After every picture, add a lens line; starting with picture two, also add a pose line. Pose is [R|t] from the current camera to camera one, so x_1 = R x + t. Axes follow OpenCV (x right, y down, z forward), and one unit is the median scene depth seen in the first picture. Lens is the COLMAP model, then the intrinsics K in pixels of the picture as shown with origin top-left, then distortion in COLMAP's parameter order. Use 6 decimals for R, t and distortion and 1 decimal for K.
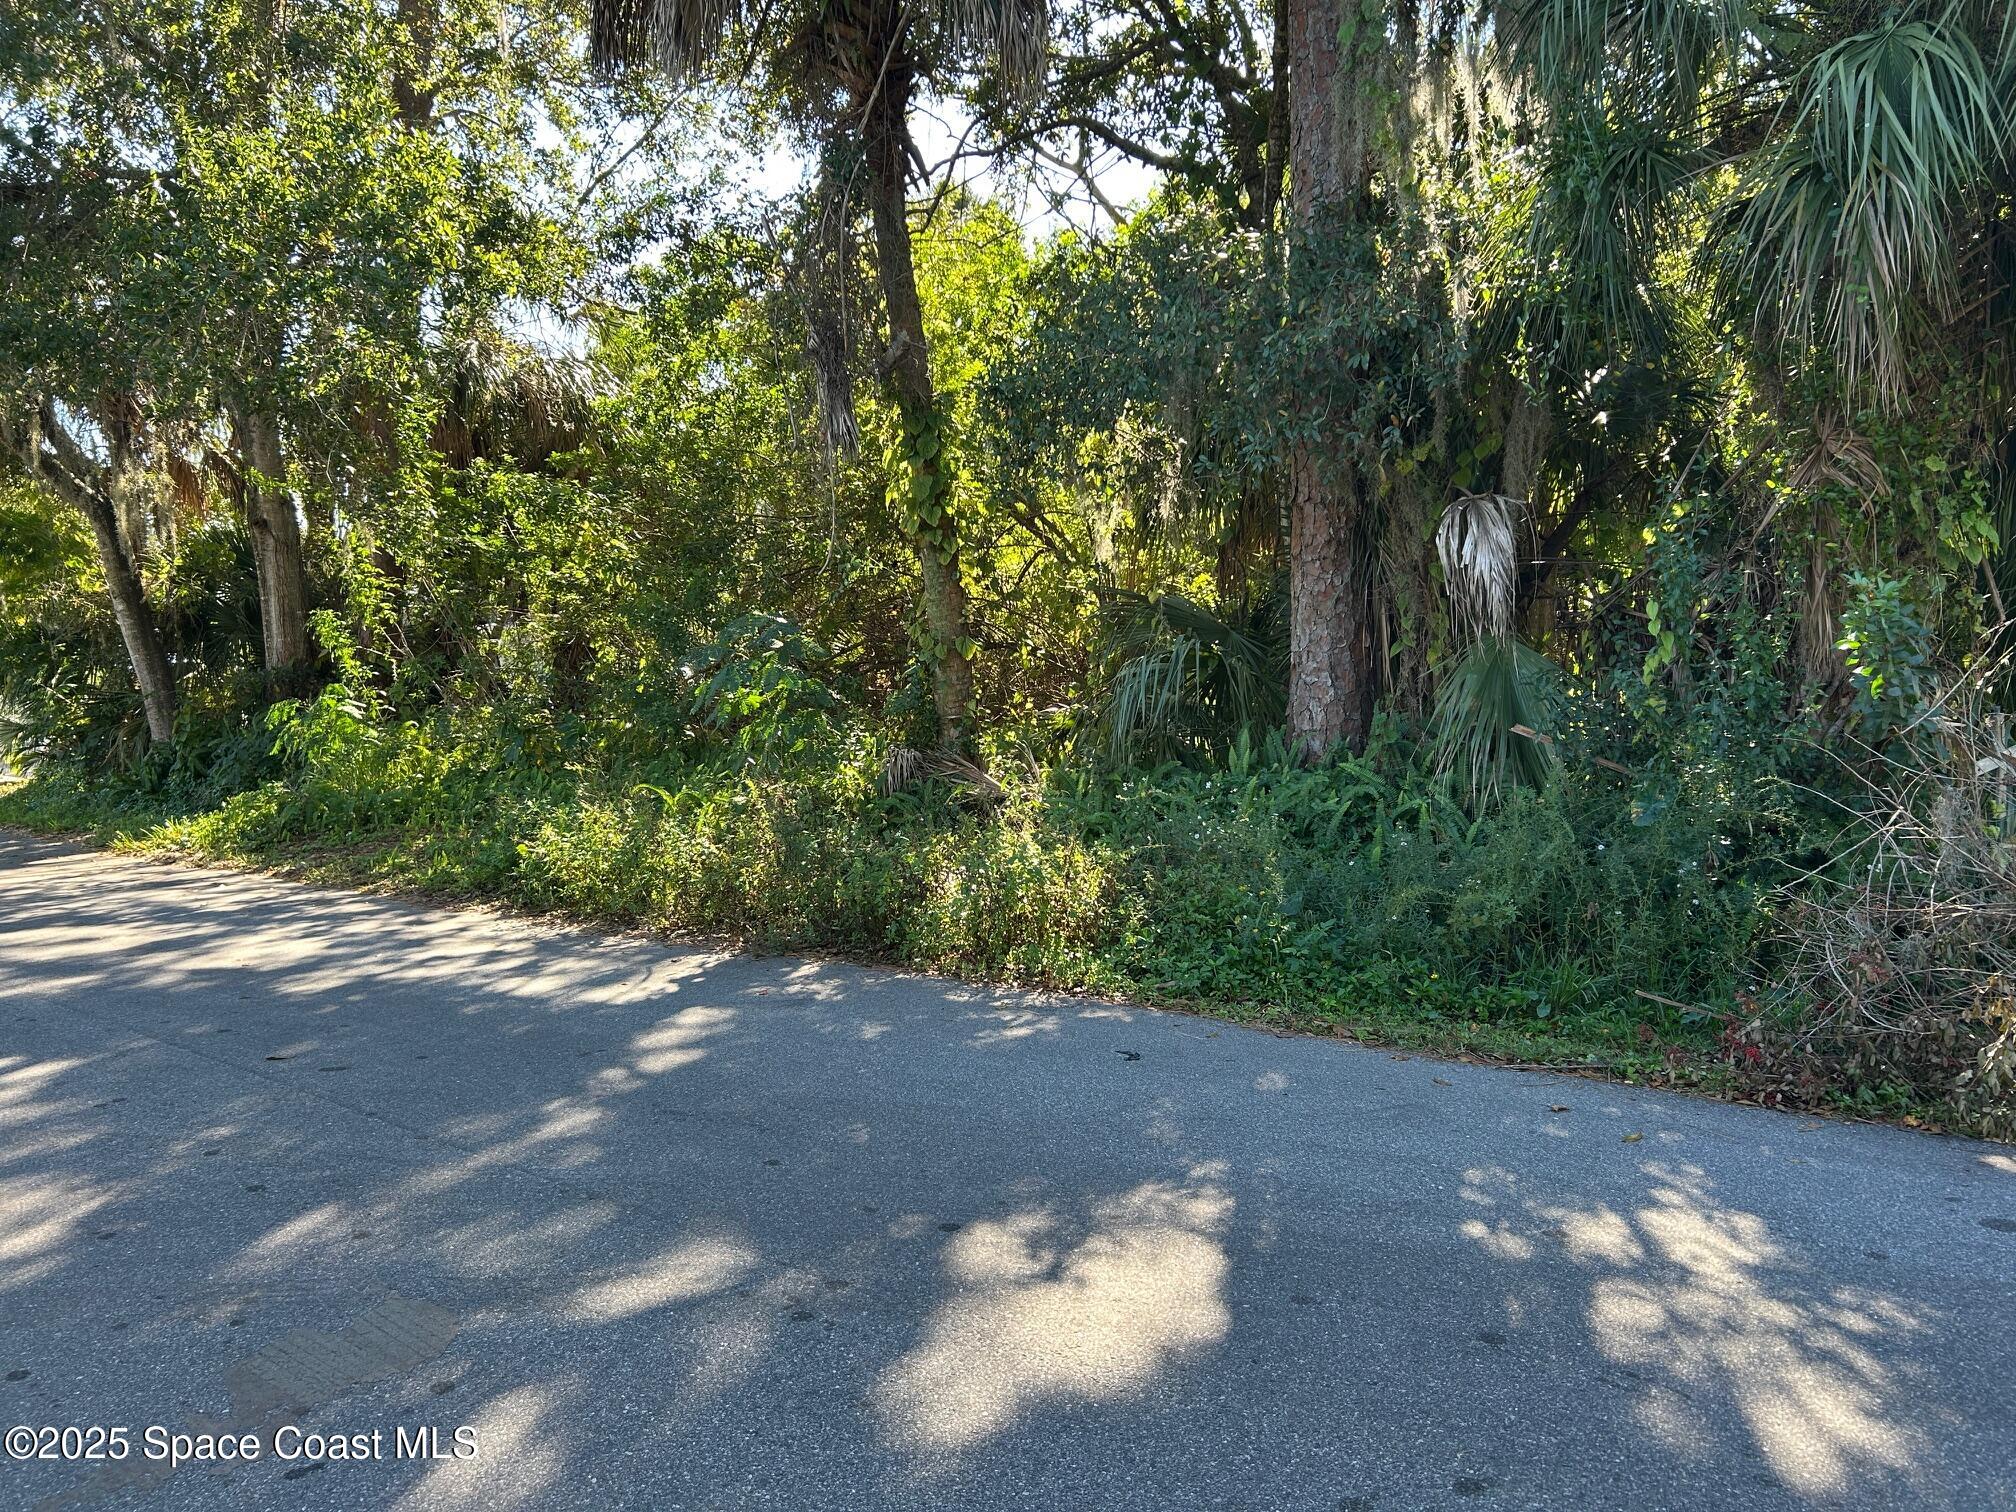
lens RADIAL K [[1455.1, 0, 1008.0], [0, 1455.1, 756.0], [0, 0, 1]] dist [0.040089, -0.060003]
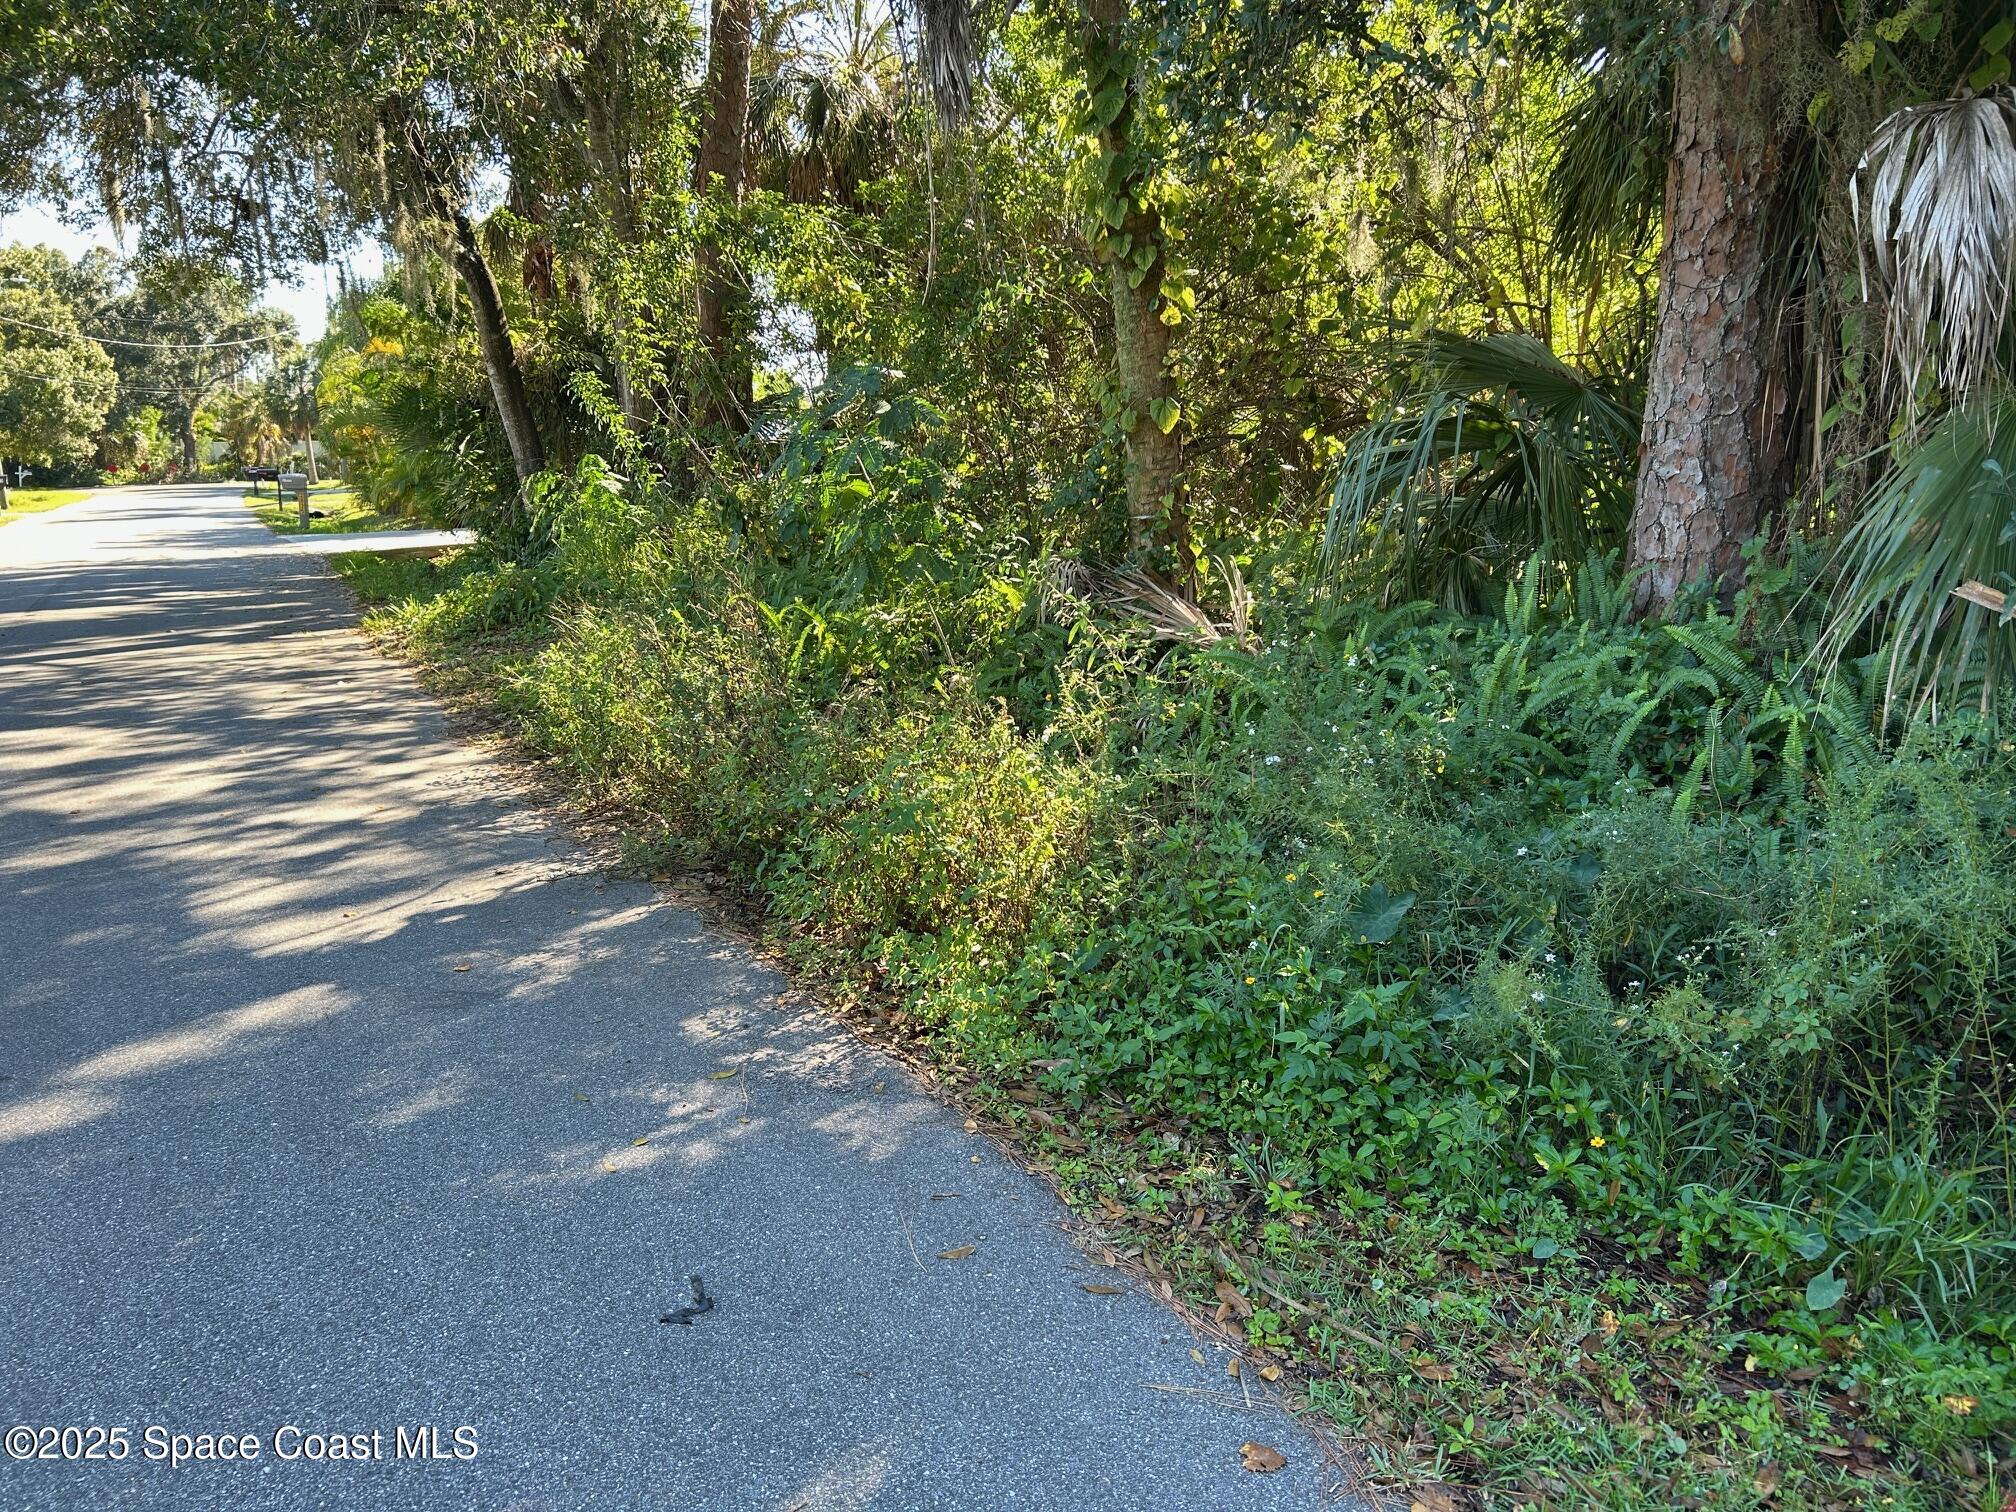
lens RADIAL K [[1455.1, 0, 1008.0], [0, 1455.1, 756.0], [0, 0, 1]] dist [0.040089, -0.060003]
pose [[0.928900, 0.088562, -0.359586, 0.183301], [-0.033051, 0.986935, 0.157692, -0.023732], [0.368853, -0.134595, 0.919691, 0.350256]]
